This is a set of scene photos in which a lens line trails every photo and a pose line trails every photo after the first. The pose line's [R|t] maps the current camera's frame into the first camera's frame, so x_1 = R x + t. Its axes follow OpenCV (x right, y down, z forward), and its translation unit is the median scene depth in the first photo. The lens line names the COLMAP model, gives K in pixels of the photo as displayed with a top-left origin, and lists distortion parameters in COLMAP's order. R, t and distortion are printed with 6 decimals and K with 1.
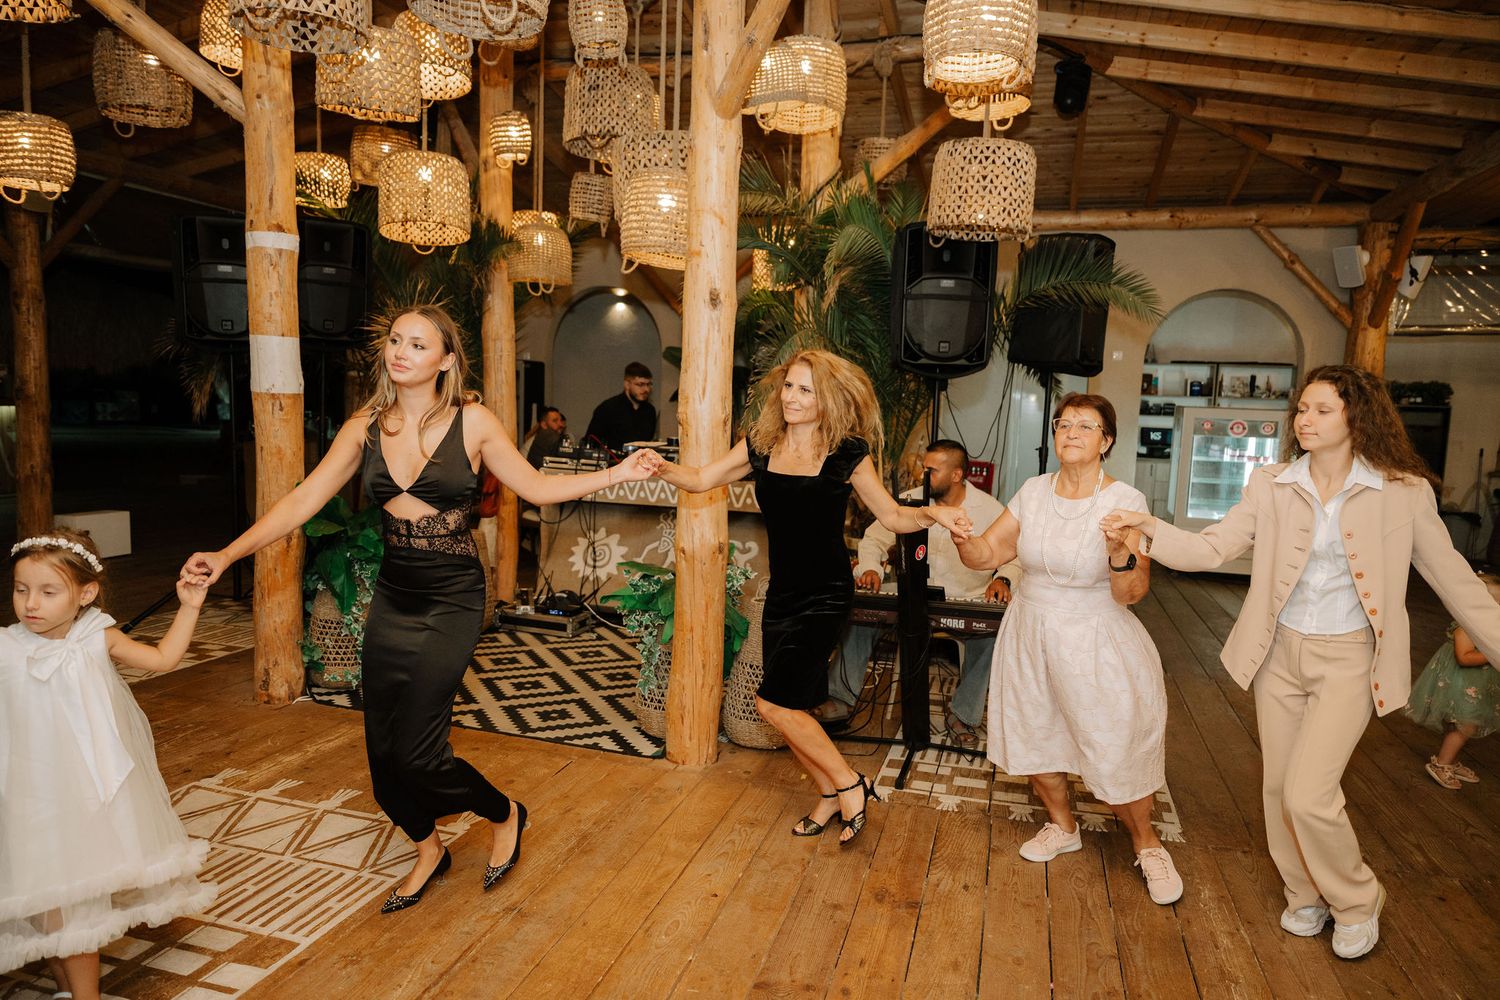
lens RADIAL K [[999.4, 0, 744.3], [0, 999.4, 502.3], [0, 0, 1]] dist [0.001537, -0.002144]
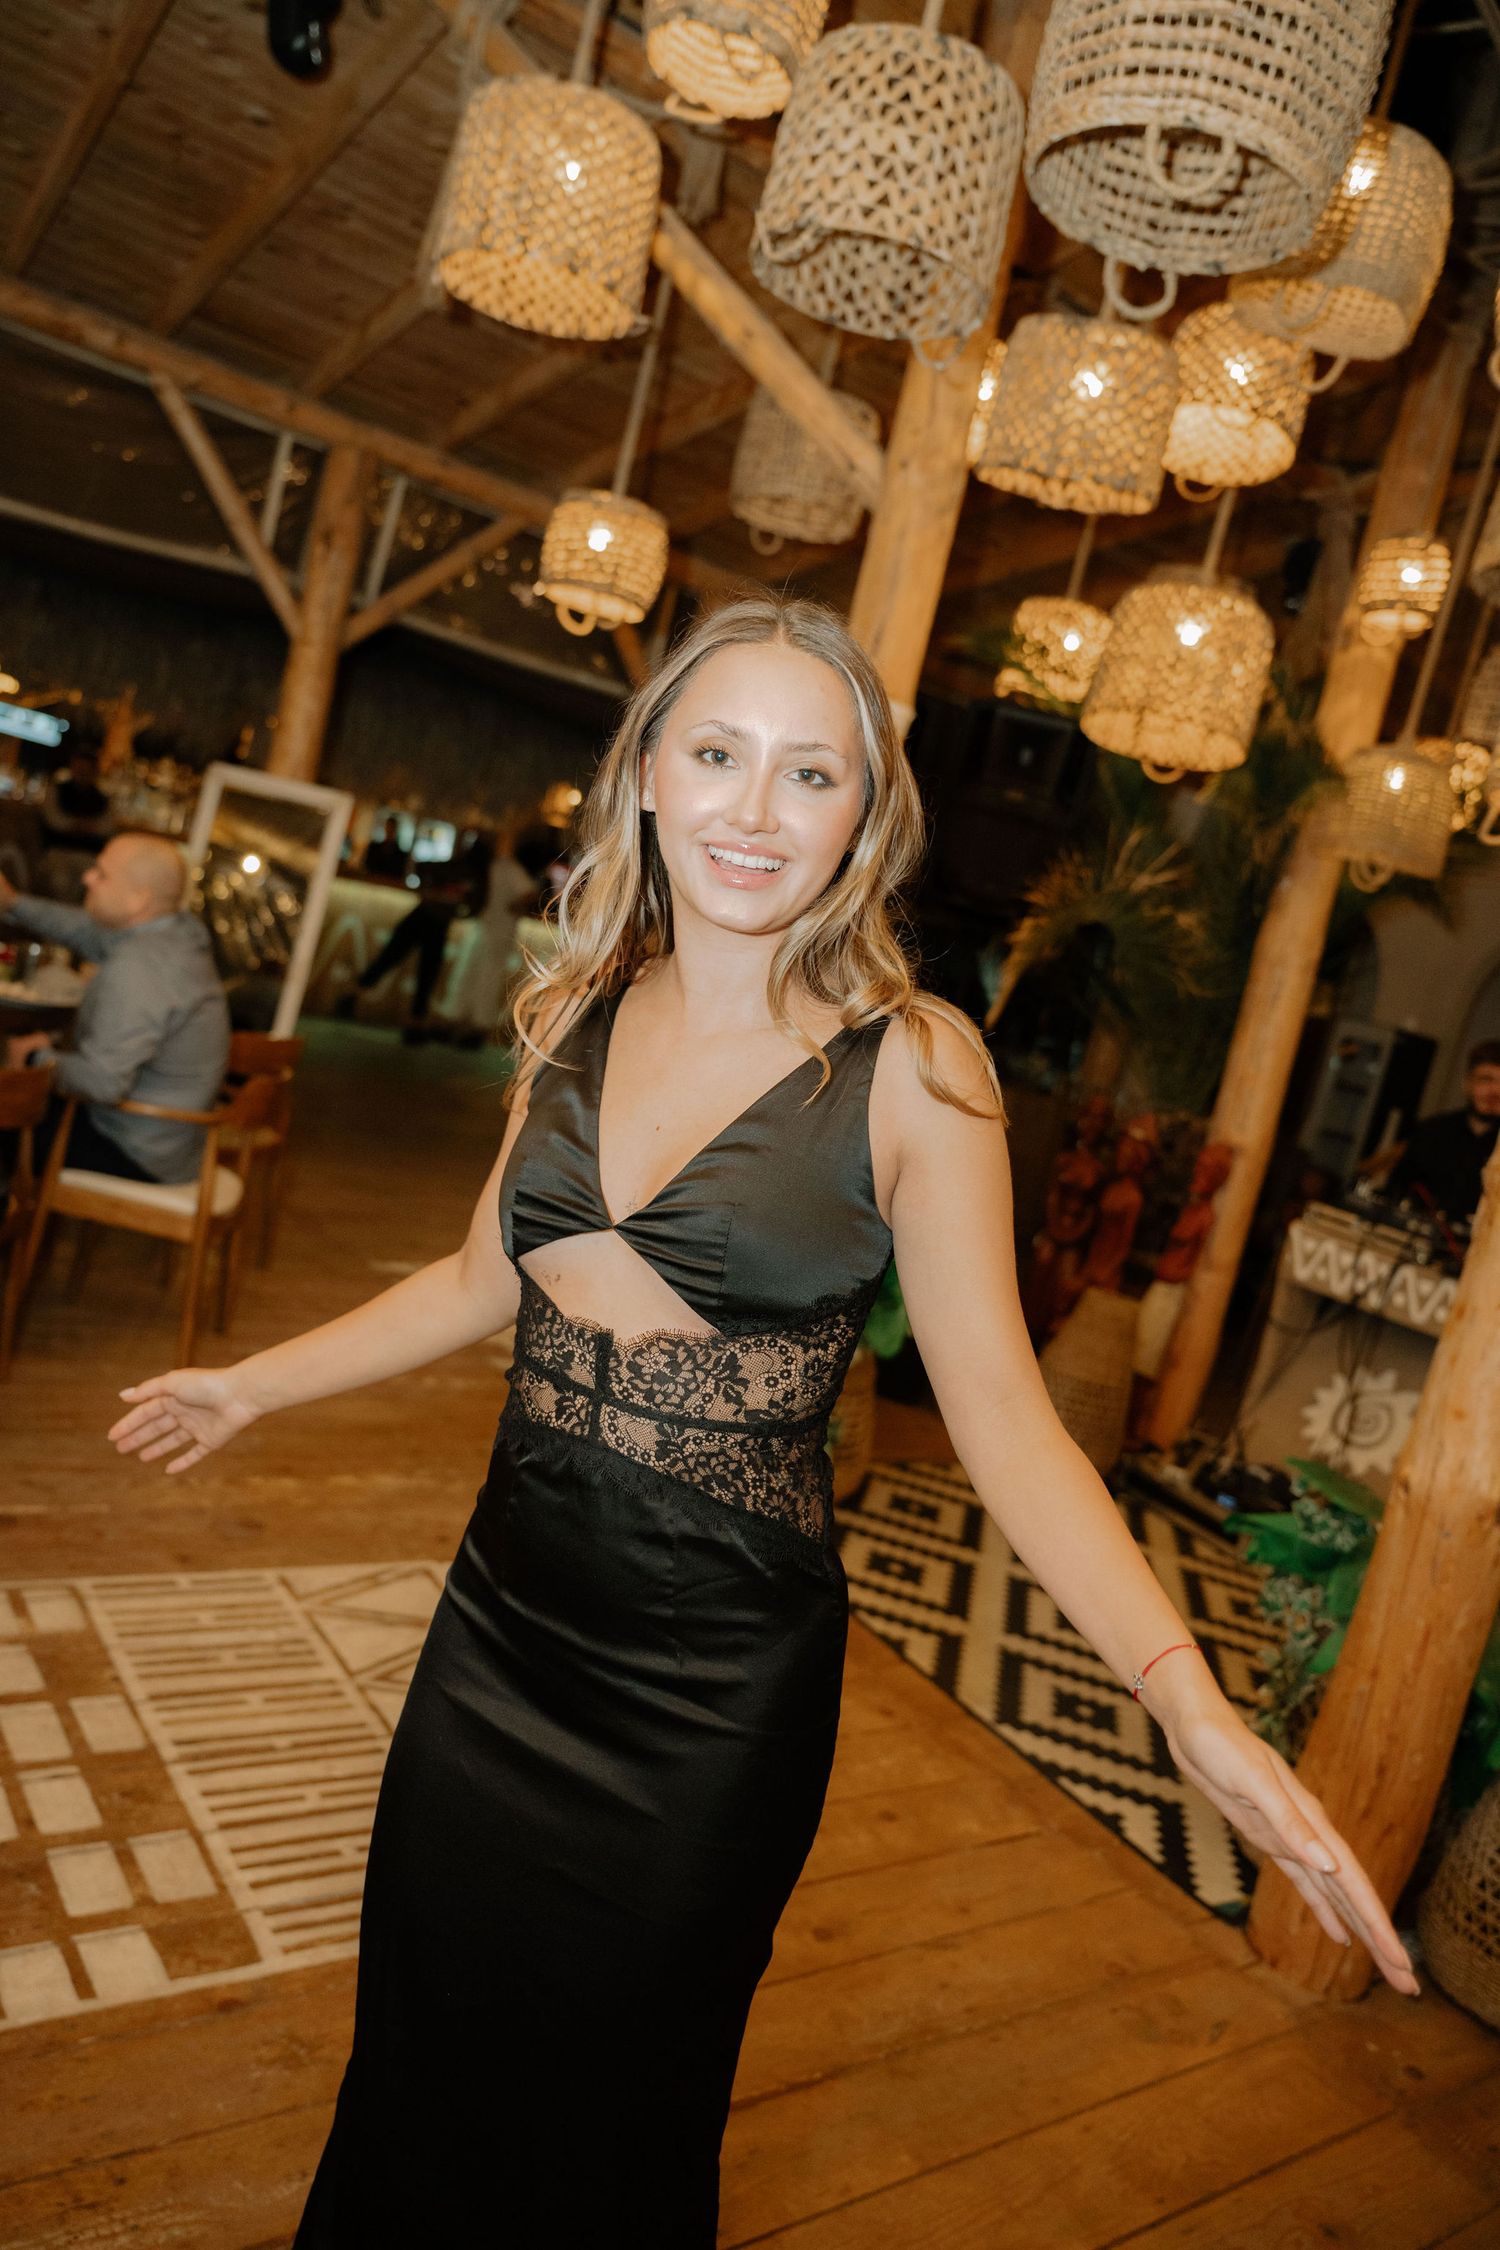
lens RADIAL K [[1606.1, 0, 732.6], [0, 1606.1, 1134.5], [0, 0, 1]] dist [0.009807, -0.018306]
pose [[0.771225, 0.231983, -0.592787, 0.069795], [-0.269502, 0.962646, 0.026099, -0.027903], [0.576698, 0.139629, 0.804936, 0.222295]]
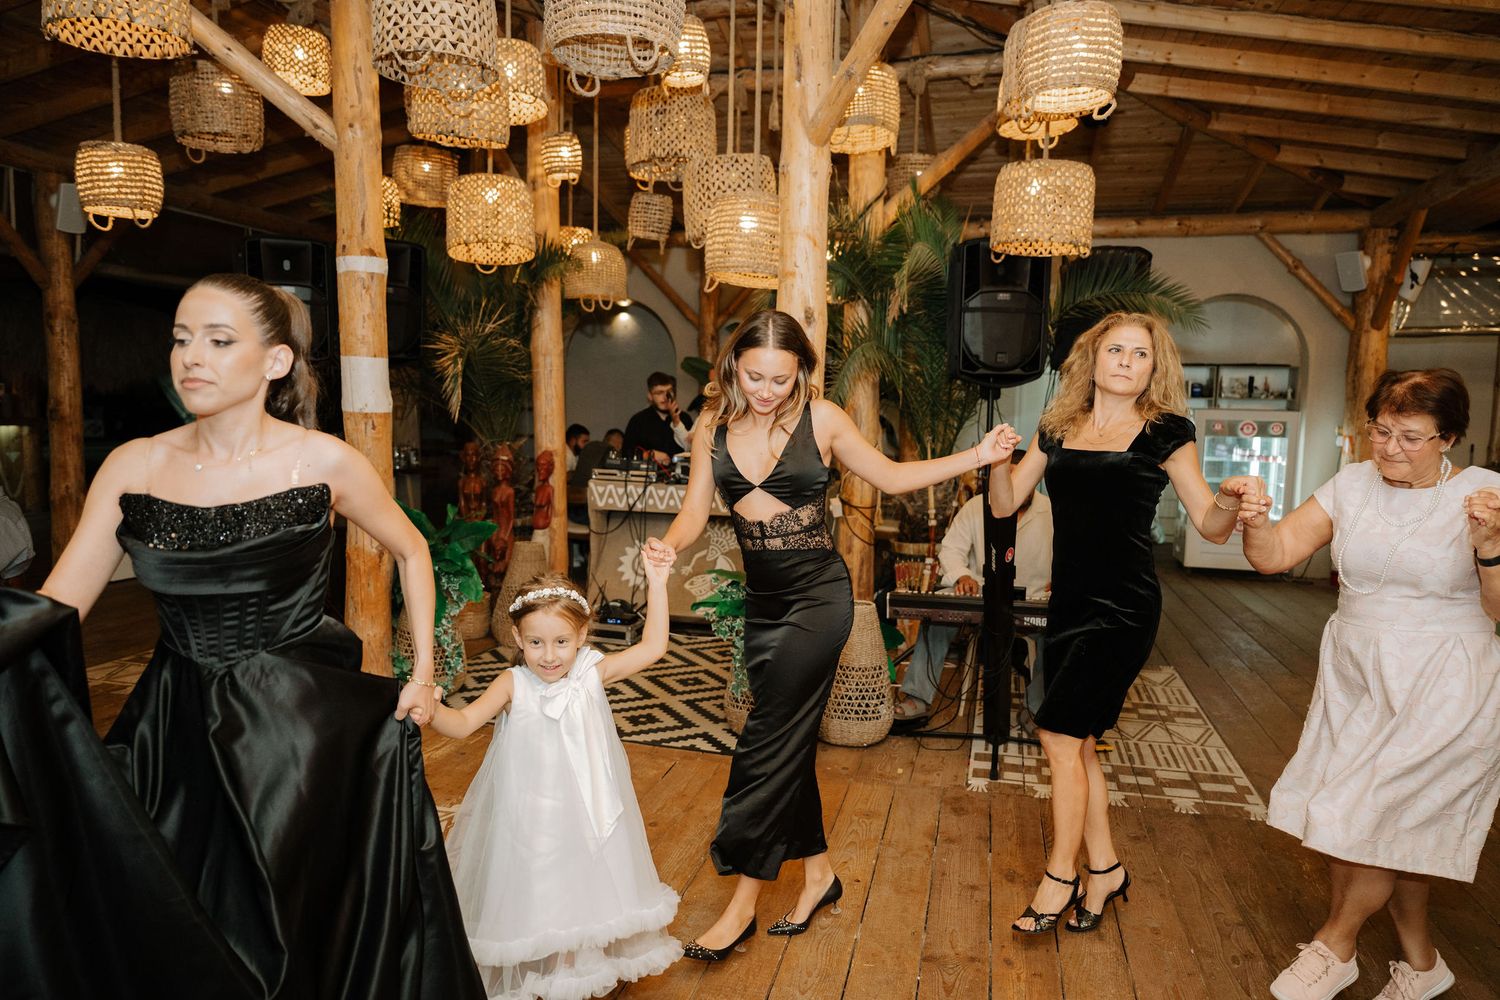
lens RADIAL K [[999.4, 0, 744.1], [0, 999.4, 505.2], [0, 0, 1]] dist [0.001537, -0.002144]
pose [[0.999449, -0.018381, 0.027620, -0.103050], [0.018435, 0.999829, -0.001685, -0.004789], [-0.027585, 0.002194, 0.999617, -0.036428]]
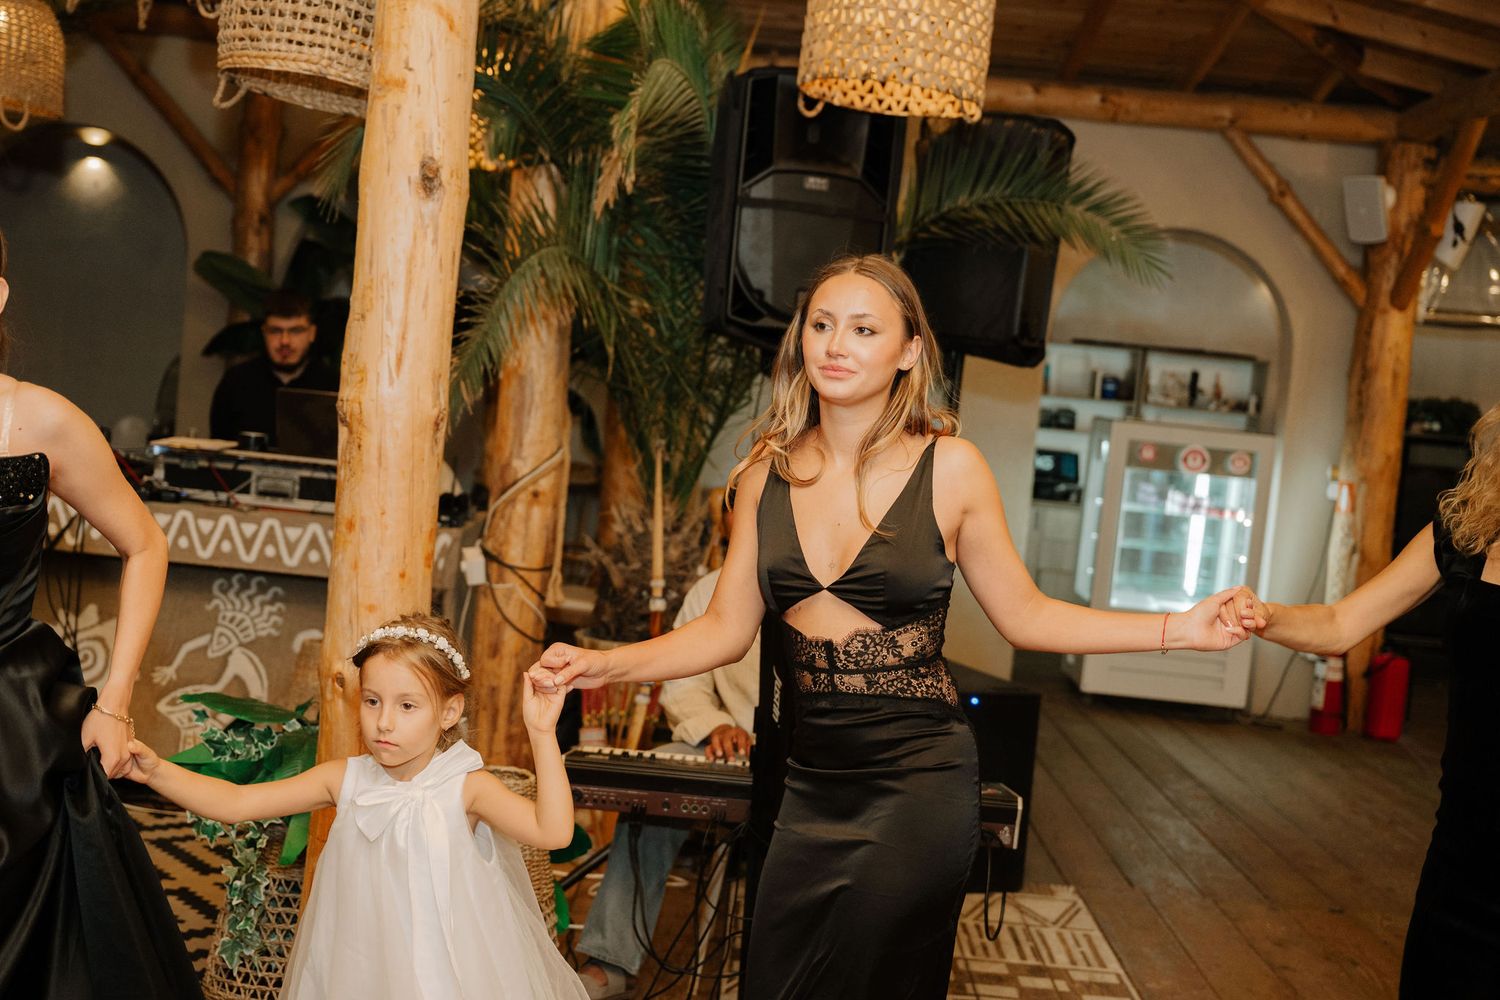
lens RADIAL K [[1740.4, 0, 737.8], [0, 1740.4, 514.5], [0, 0, 1]] dist [0.004520, 0.000000]
pose [[0.965376, 0.039053, 0.257921, -0.078124], [-0.035094, 0.999185, -0.019940, -0.018582], [-0.258489, 0.010198, 0.965960, 0.096064]]
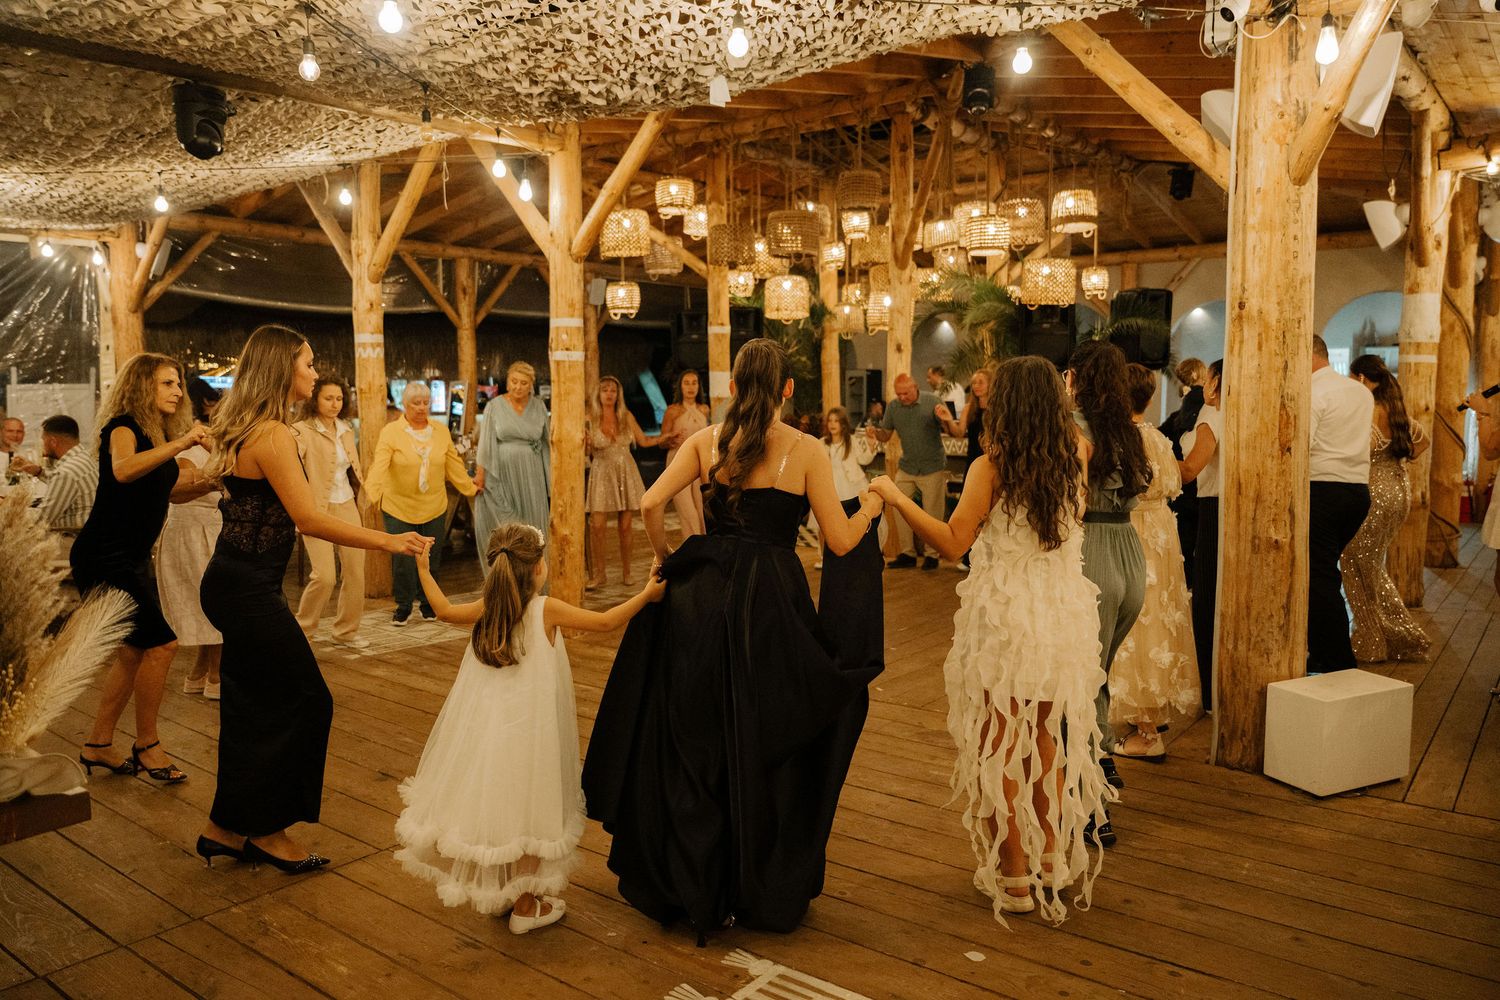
lens RADIAL K [[1070.7, 0, 741.5], [0, 1070.7, 467.8], [0, 0, 1]] dist [0.009807, -0.018306]
pose [[0.923805, -0.011273, -0.382696, 0.451195], [-0.002394, 0.999377, -0.035217, 0.121876], [0.382855, 0.033450, 0.923203, -1.093902]]
